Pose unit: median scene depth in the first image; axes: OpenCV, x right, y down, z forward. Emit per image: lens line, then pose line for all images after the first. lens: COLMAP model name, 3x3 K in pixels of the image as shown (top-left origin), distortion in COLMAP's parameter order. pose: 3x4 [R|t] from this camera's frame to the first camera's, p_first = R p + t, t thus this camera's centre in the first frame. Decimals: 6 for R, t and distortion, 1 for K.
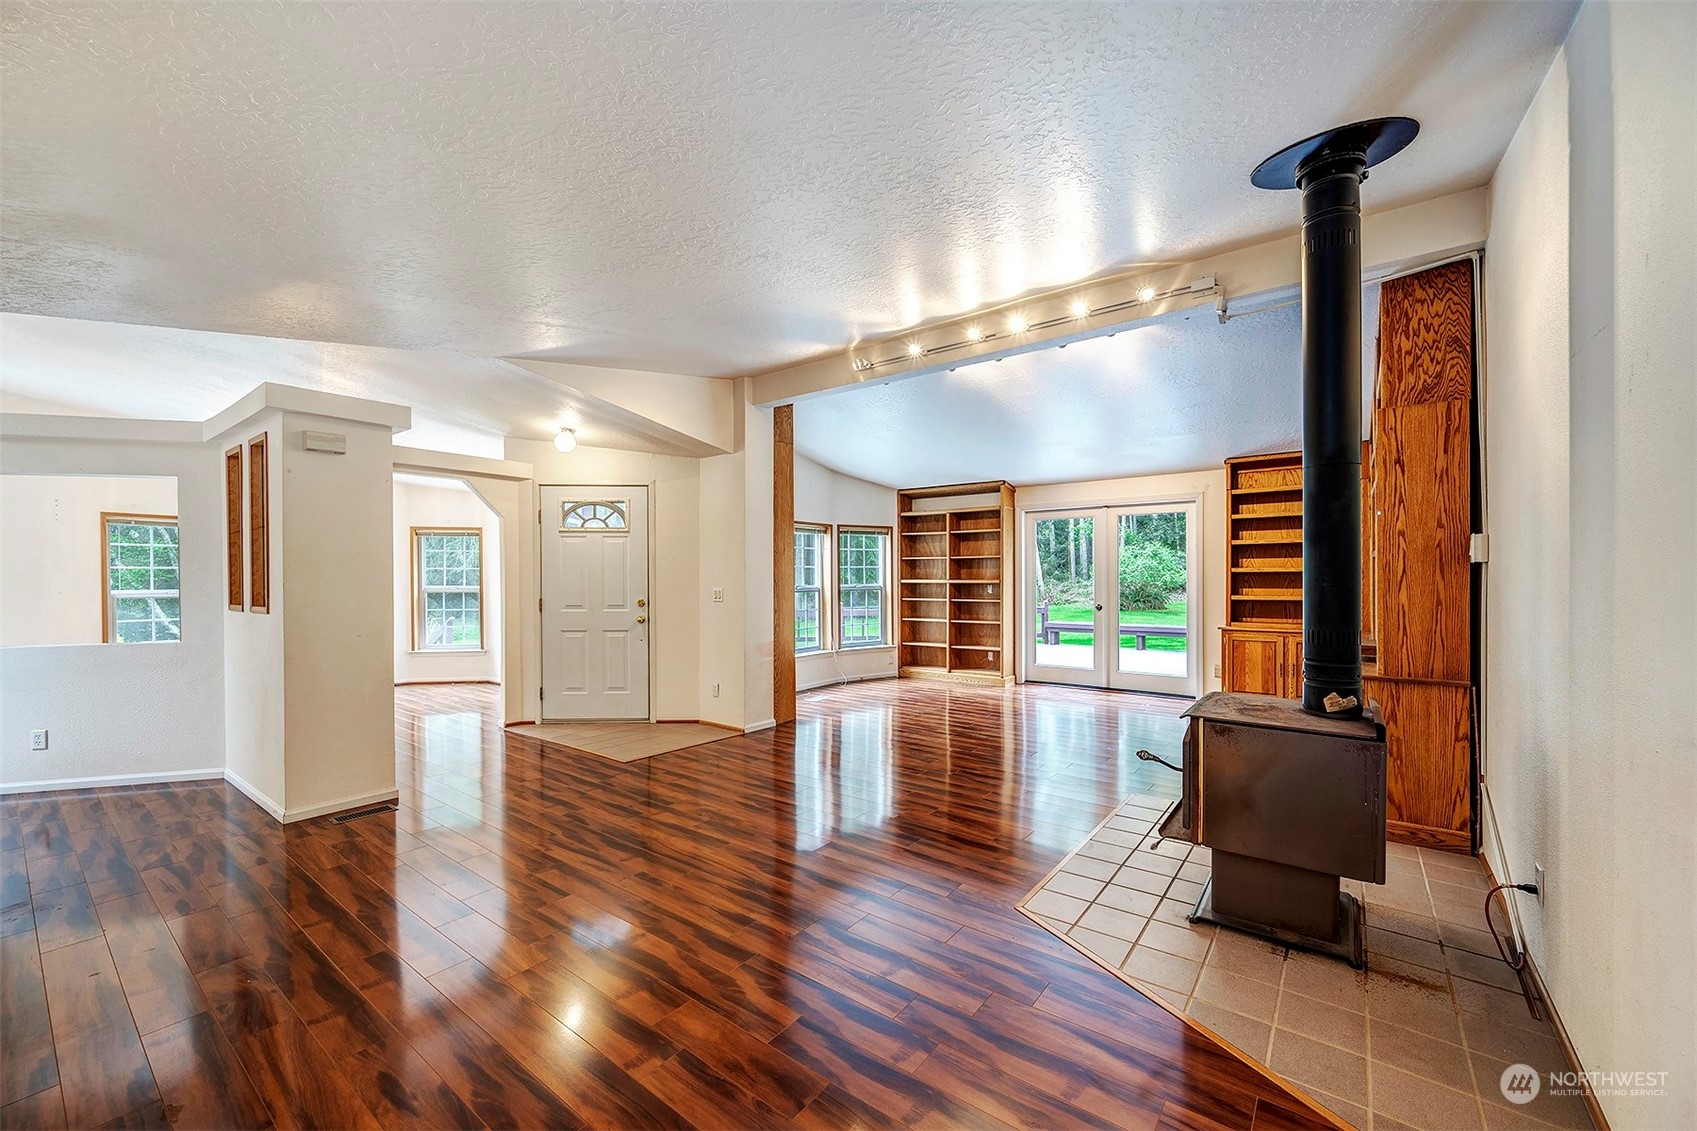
lens RADIAL K [[673.2, 0, 850.6], [0, 673.2, 575.4], [0, 0, 1]] dist [-0.009304, 0.000073]
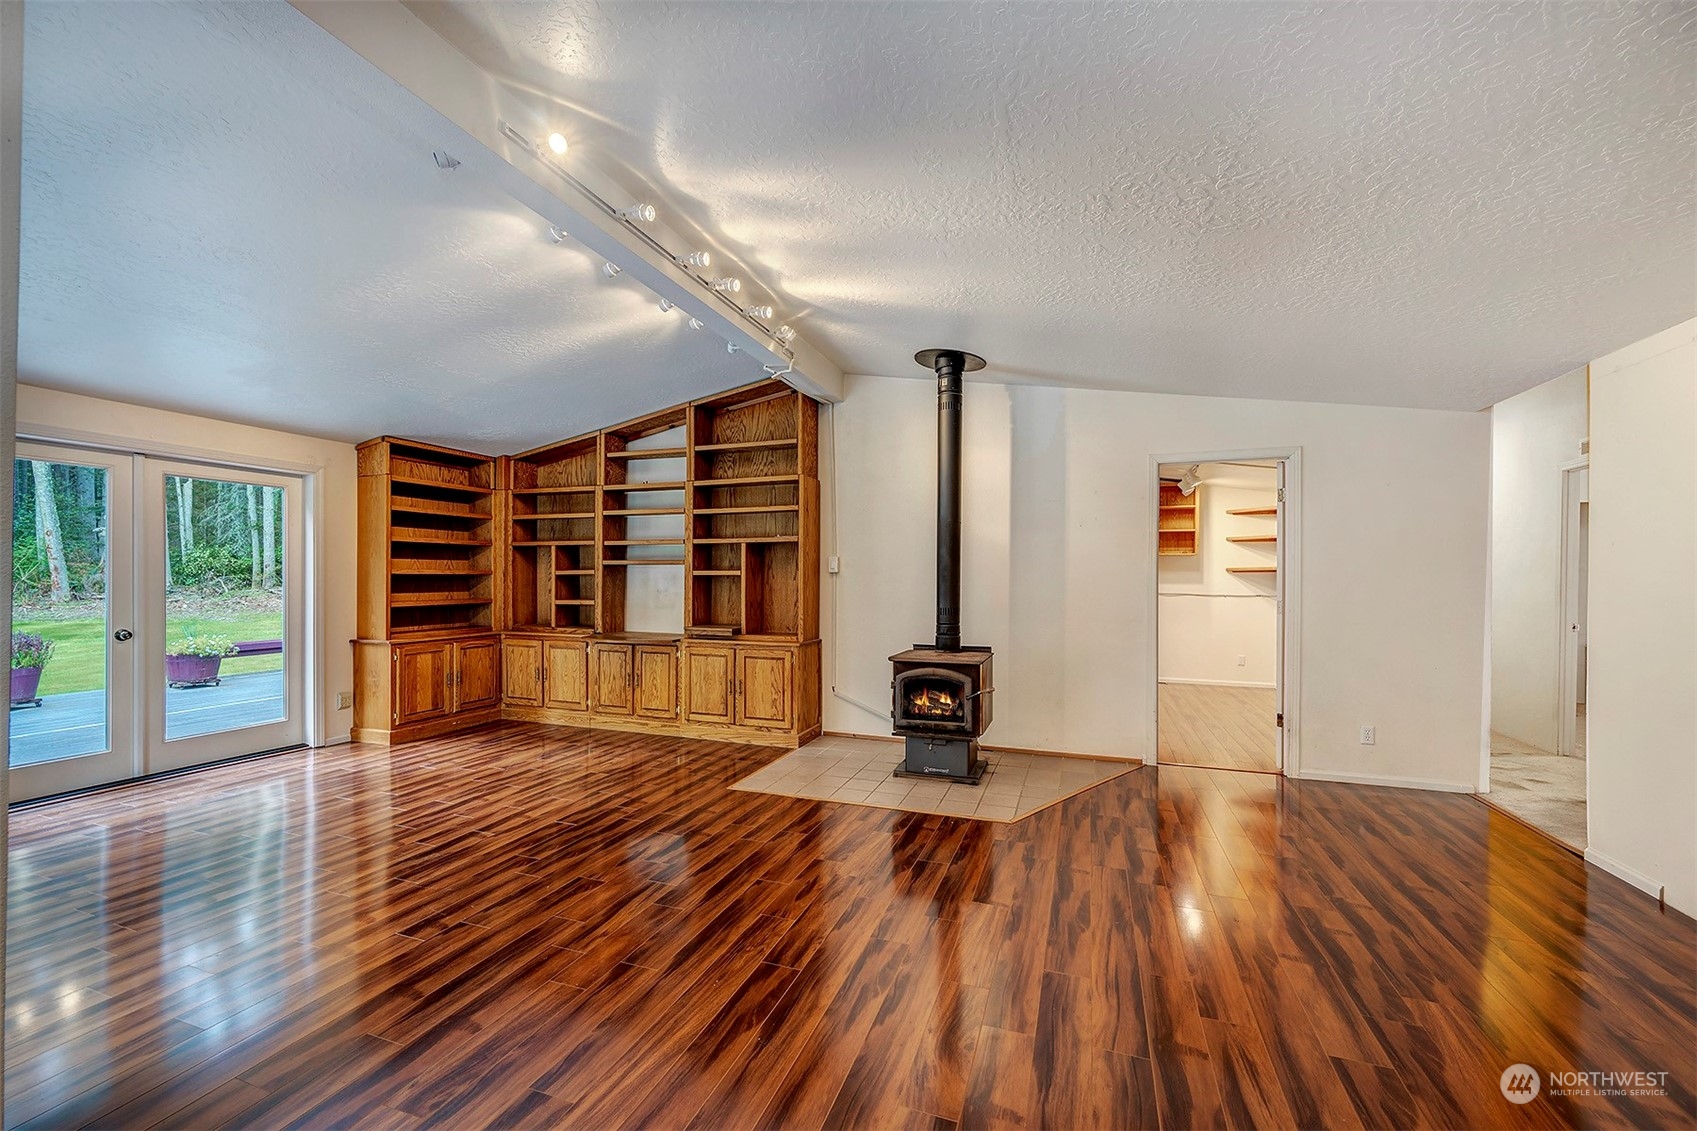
lens RADIAL K [[673.2, 0, 850.6], [0, 673.2, 575.4], [0, 0, 1]] dist [-0.009304, 0.000073]
pose [[-0.287069, 0.009459, 0.957863, -0.303147], [0.004149, 0.999954, -0.008631, 0.005353], [-0.957901, 0.001496, -0.287095, 0.546107]]
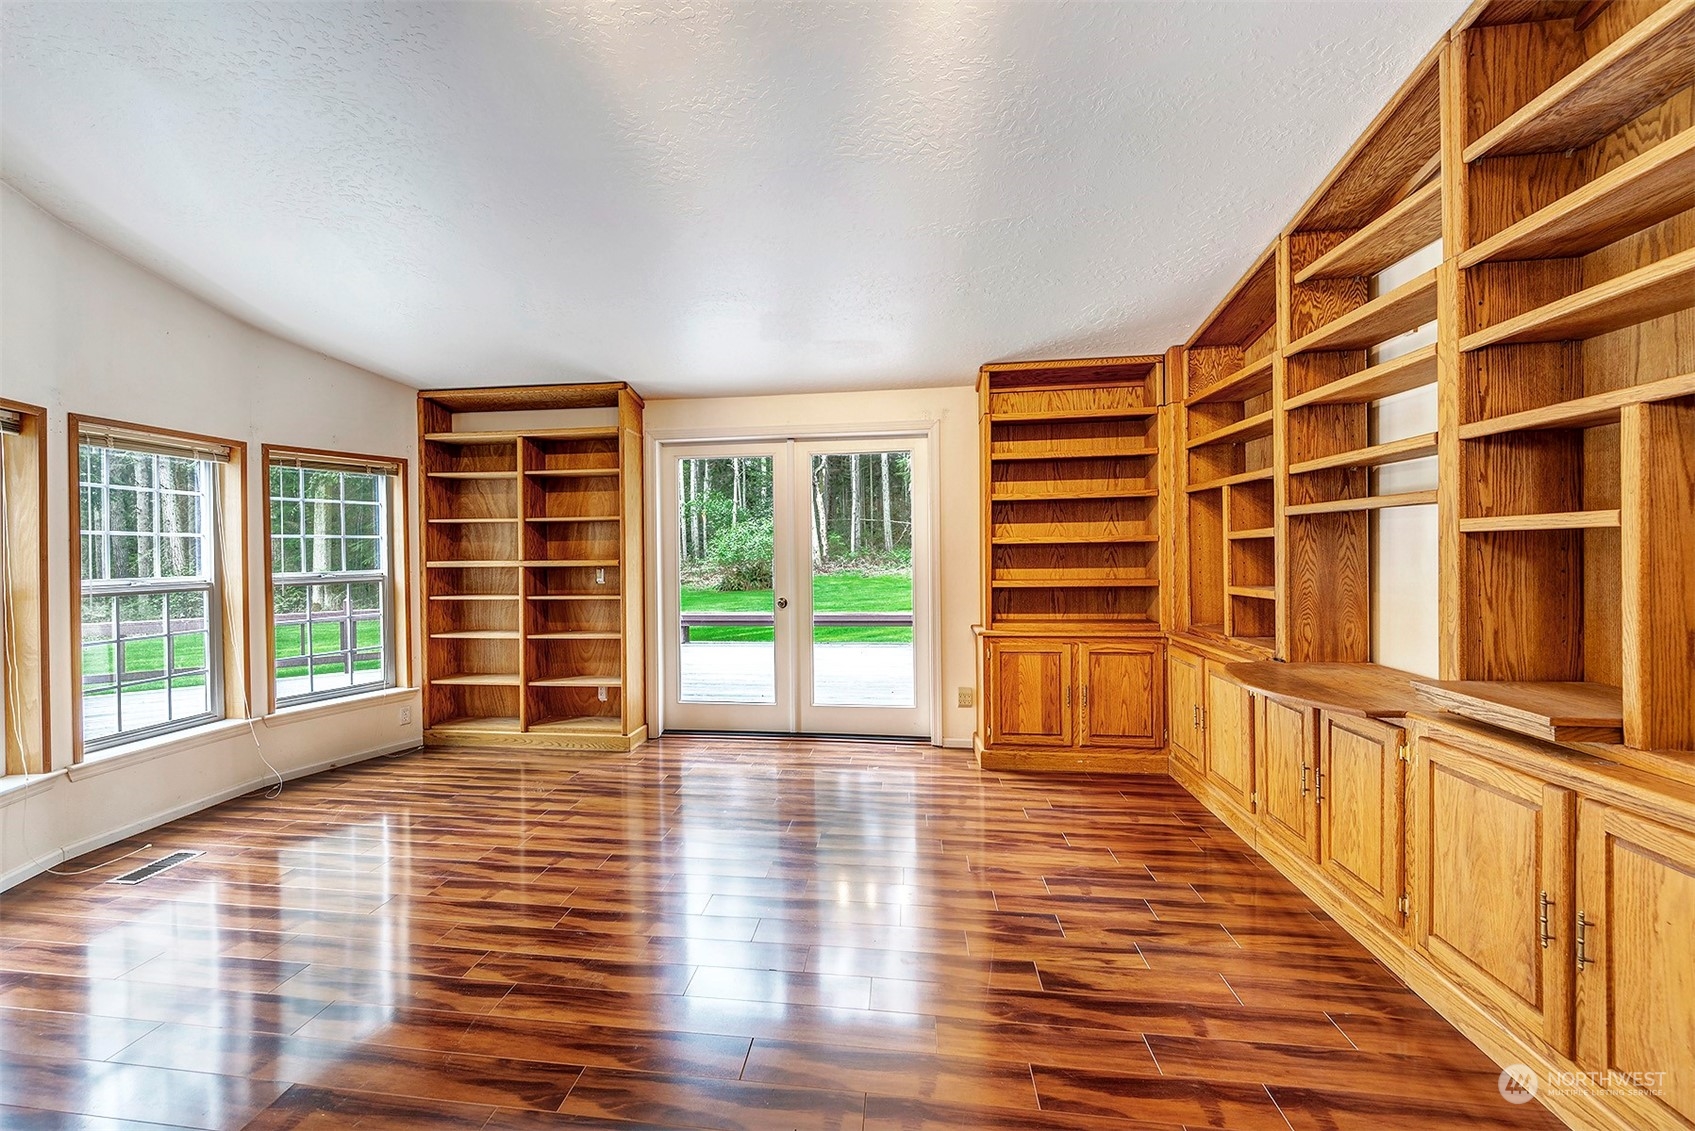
lens RADIAL K [[696.1, 0, 810.0], [0, 696.1, 558.2], [0, 0, 1]] dist [-0.001250, -0.000091]
pose [[0.881941, -0.009113, 0.471271, 0.085725], [0.008192, 0.999958, 0.004005, 0.004210], [-0.471288, 0.000329, 0.881979, 0.396933]]
